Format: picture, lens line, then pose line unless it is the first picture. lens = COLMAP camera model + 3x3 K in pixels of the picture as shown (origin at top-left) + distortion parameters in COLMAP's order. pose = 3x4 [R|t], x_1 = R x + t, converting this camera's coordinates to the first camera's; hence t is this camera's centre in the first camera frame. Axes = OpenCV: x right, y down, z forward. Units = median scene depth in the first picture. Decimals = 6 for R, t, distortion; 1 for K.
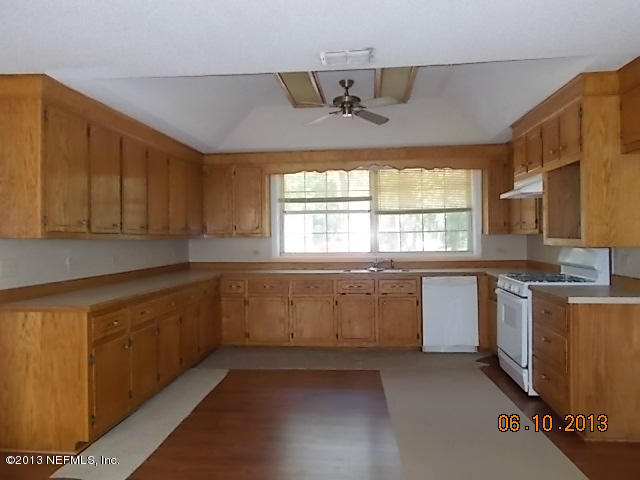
lens RADIAL K [[495.0, 0, 320.0], [0, 495.0, 240.0], [0, 0, 1]] dist [0.008080, -0.010918]
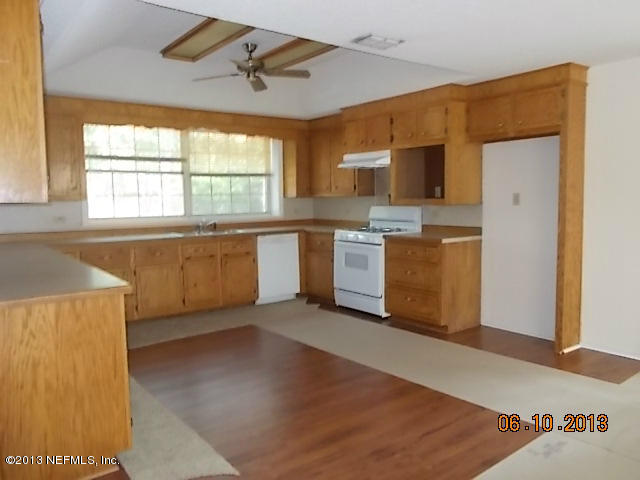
lens RADIAL K [[495.0, 0, 320.0], [0, 495.0, 240.0], [0, 0, 1]] dist [0.008080, -0.010918]
pose [[0.727059, -0.060293, 0.683922, -0.438081], [0.009795, 0.996946, 0.077476, 0.000120], [-0.686505, -0.049631, 0.725429, 0.115154]]
